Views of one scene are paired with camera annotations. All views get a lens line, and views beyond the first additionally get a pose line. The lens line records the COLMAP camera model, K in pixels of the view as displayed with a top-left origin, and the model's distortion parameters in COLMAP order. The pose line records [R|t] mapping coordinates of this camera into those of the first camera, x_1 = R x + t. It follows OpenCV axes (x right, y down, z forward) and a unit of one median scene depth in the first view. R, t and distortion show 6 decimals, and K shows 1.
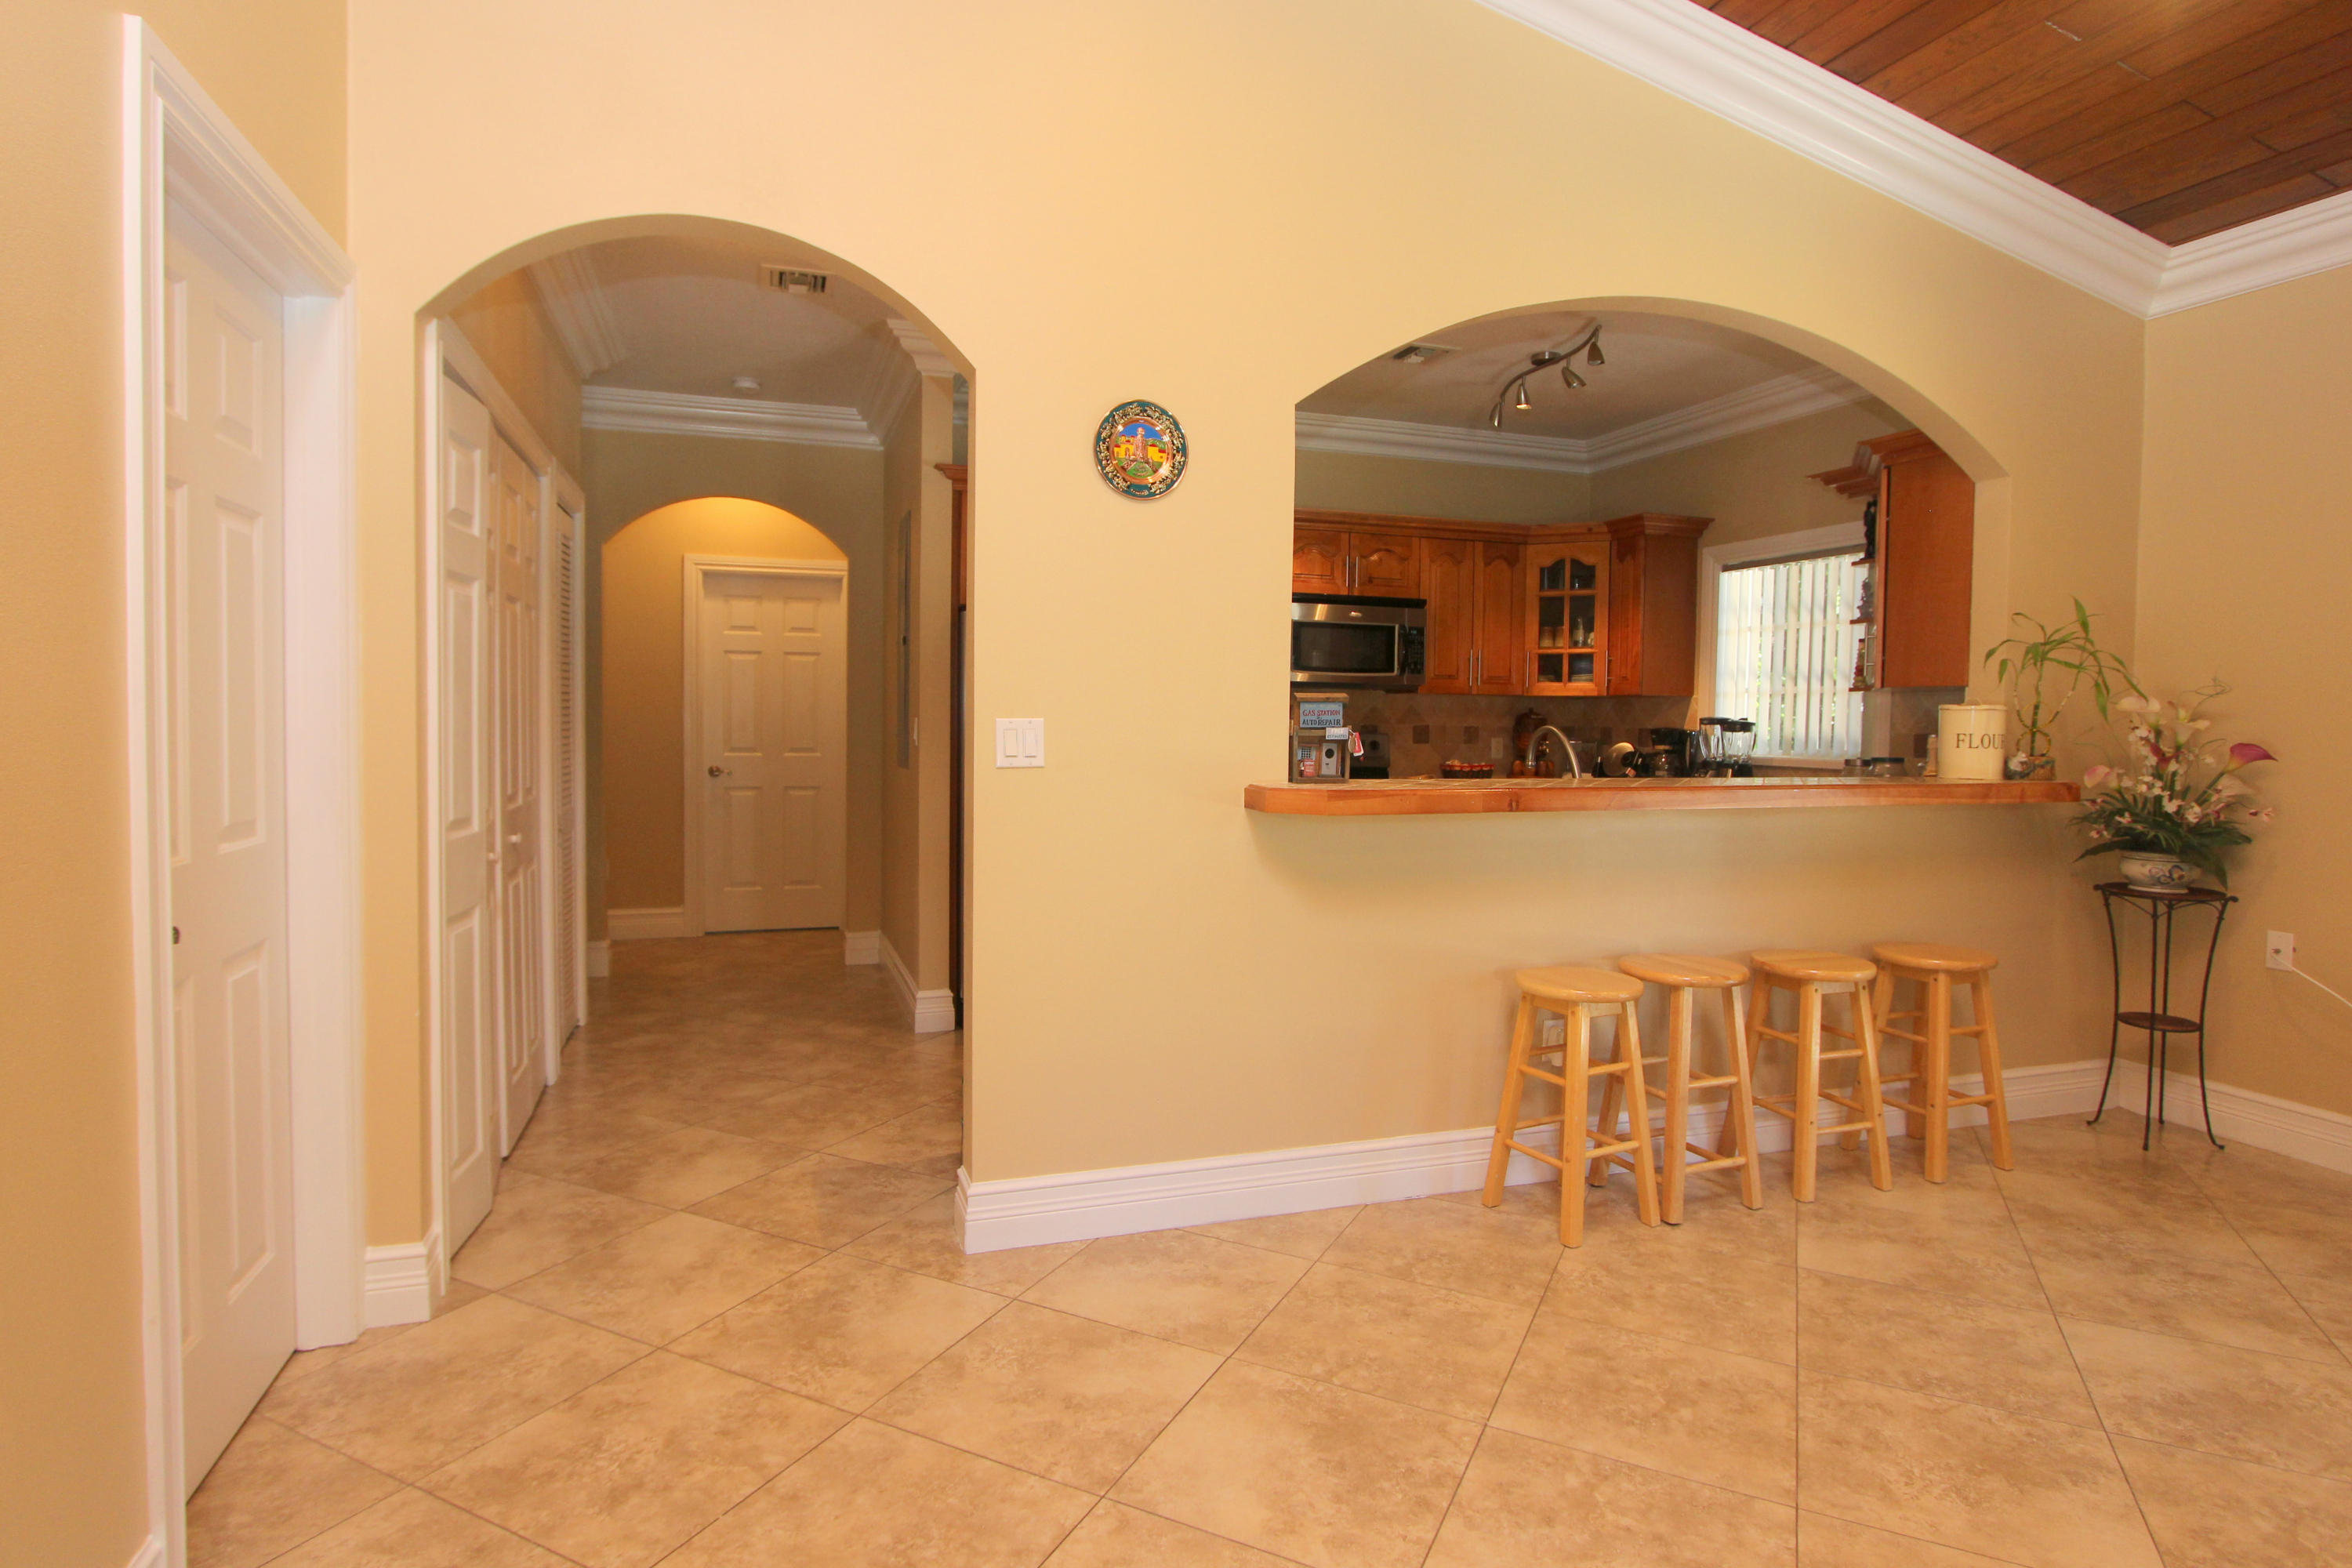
lens RADIAL K [[1238.8, 0, 1180.3], [0, 1238.8, 765.5], [0, 0, 1]] dist [-0.010061, -0.001110]
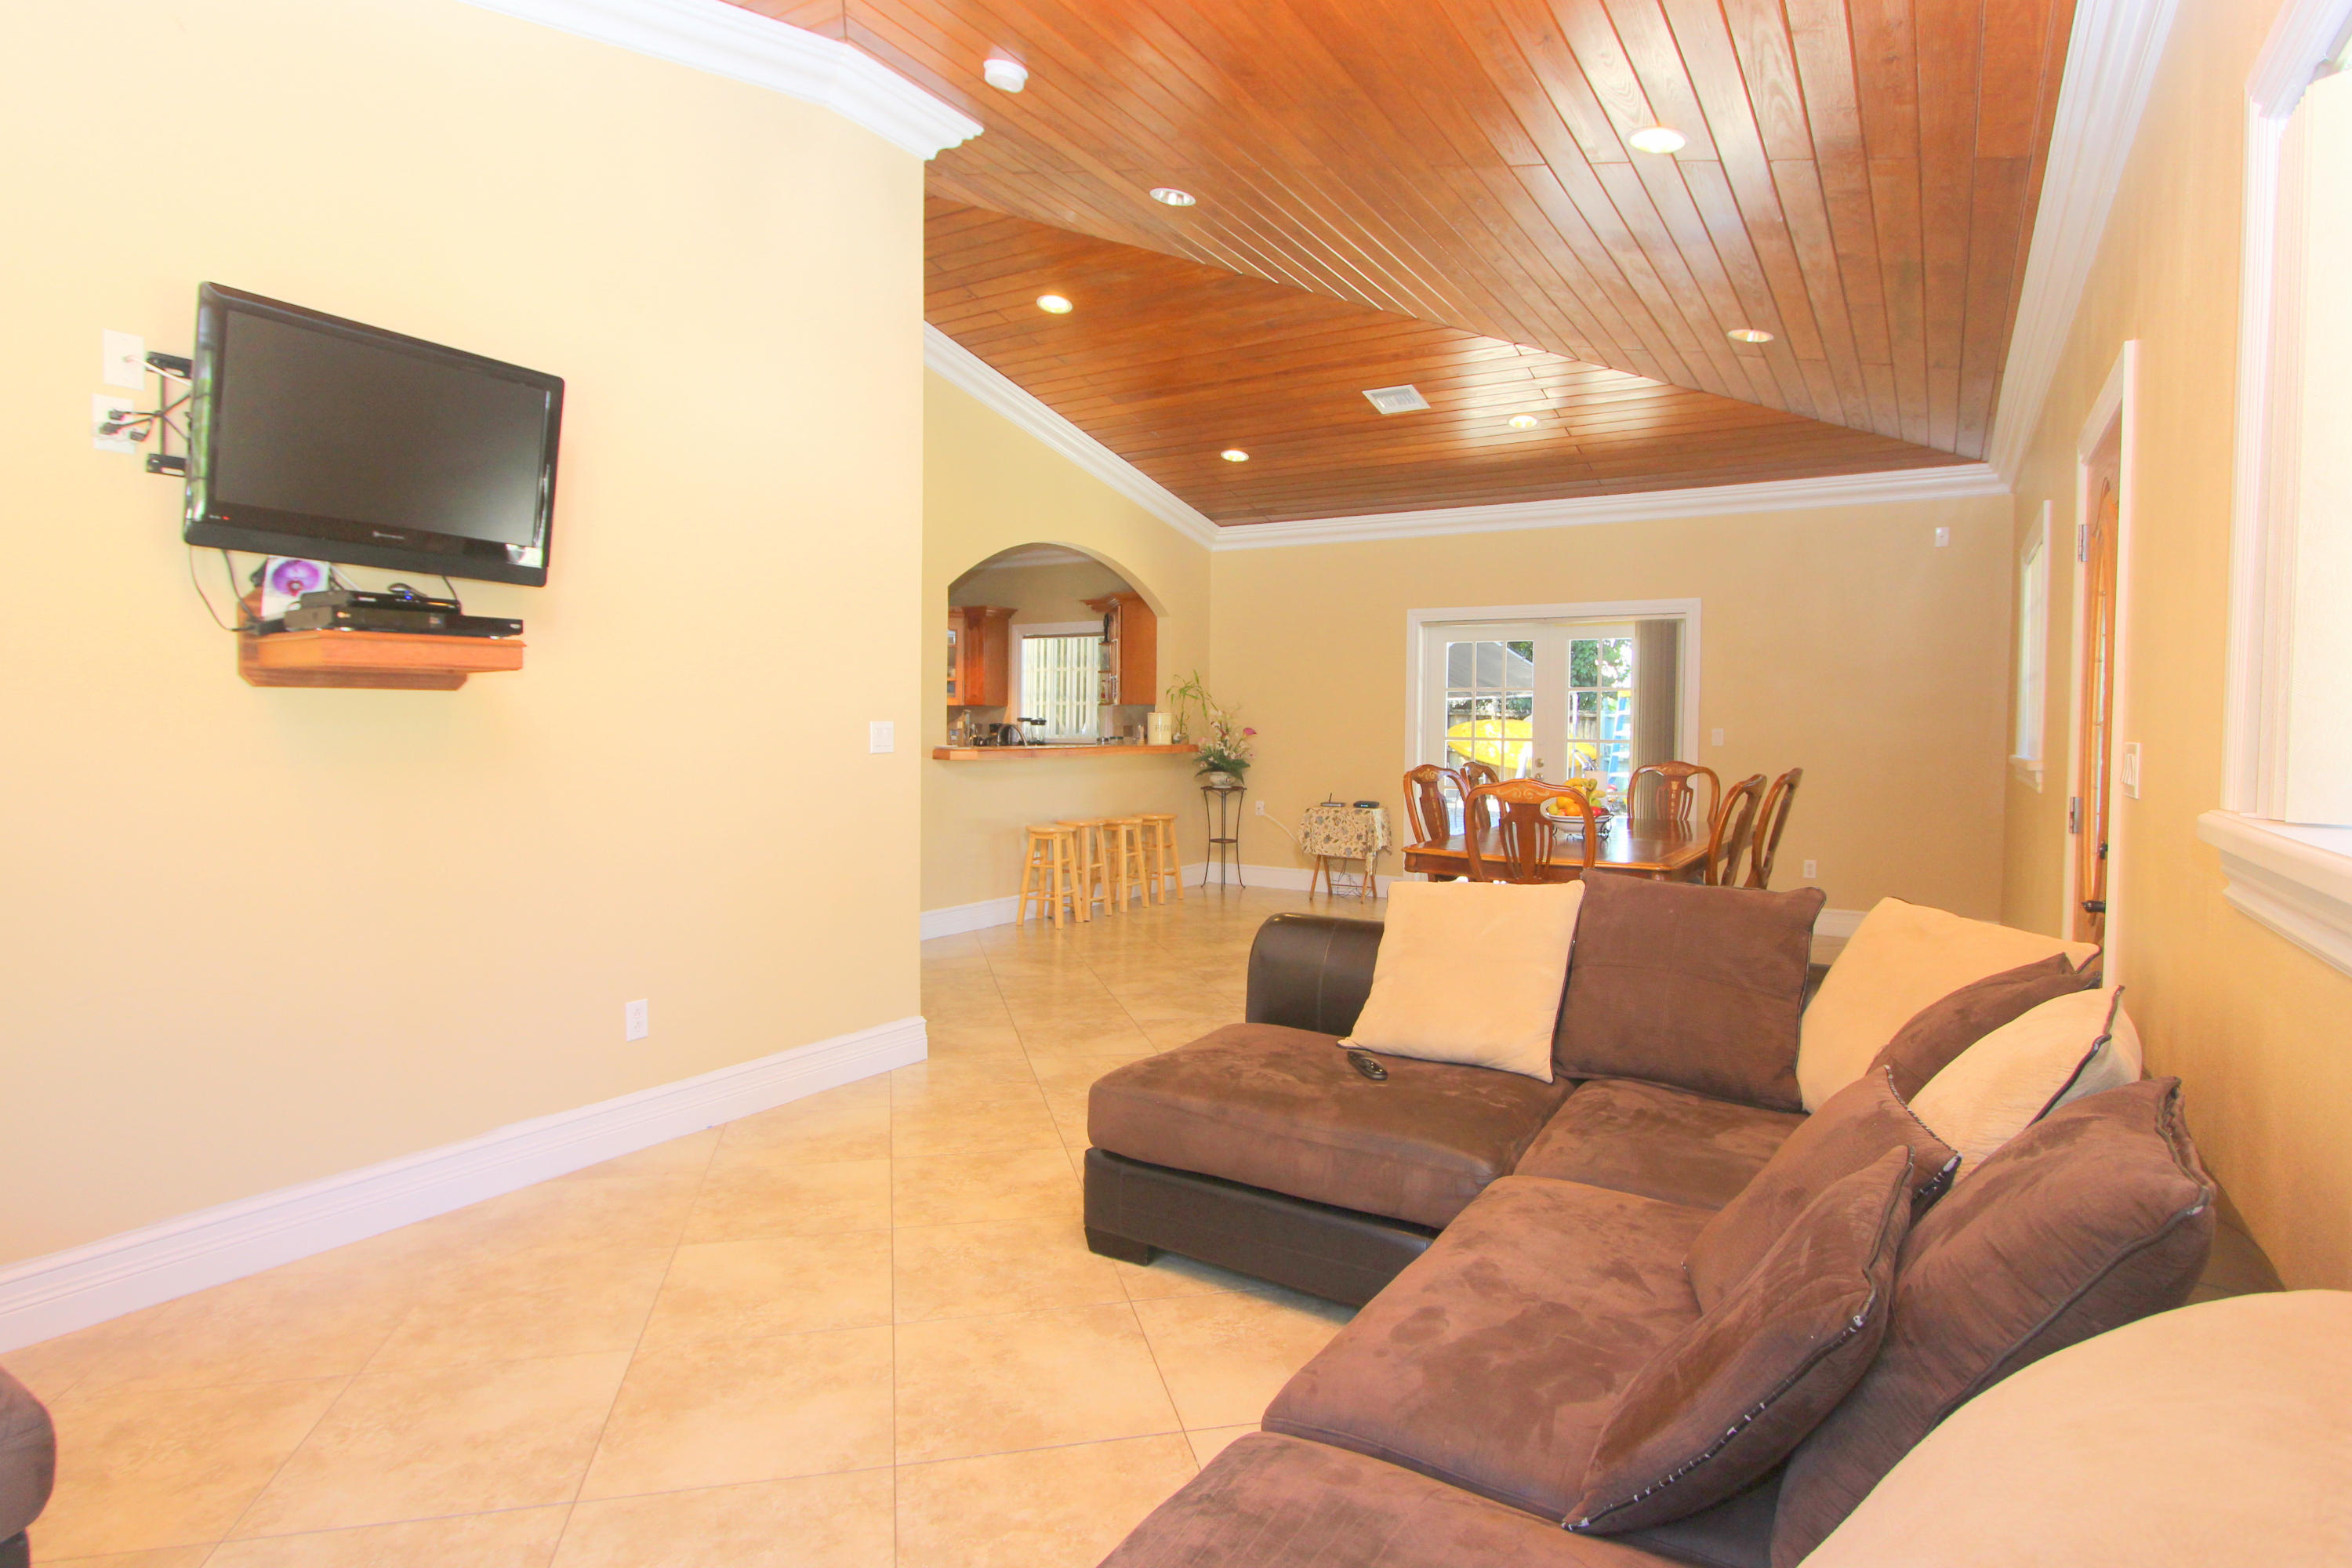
lens RADIAL K [[1238.8, 0, 1180.3], [0, 1238.8, 765.5], [0, 0, 1]] dist [-0.010061, -0.001110]
pose [[0.767430, -0.027977, 0.640522, -0.855950], [0.025994, 0.999584, 0.012515, 0.023465], [-0.640606, 0.007045, 0.767838, -0.851375]]
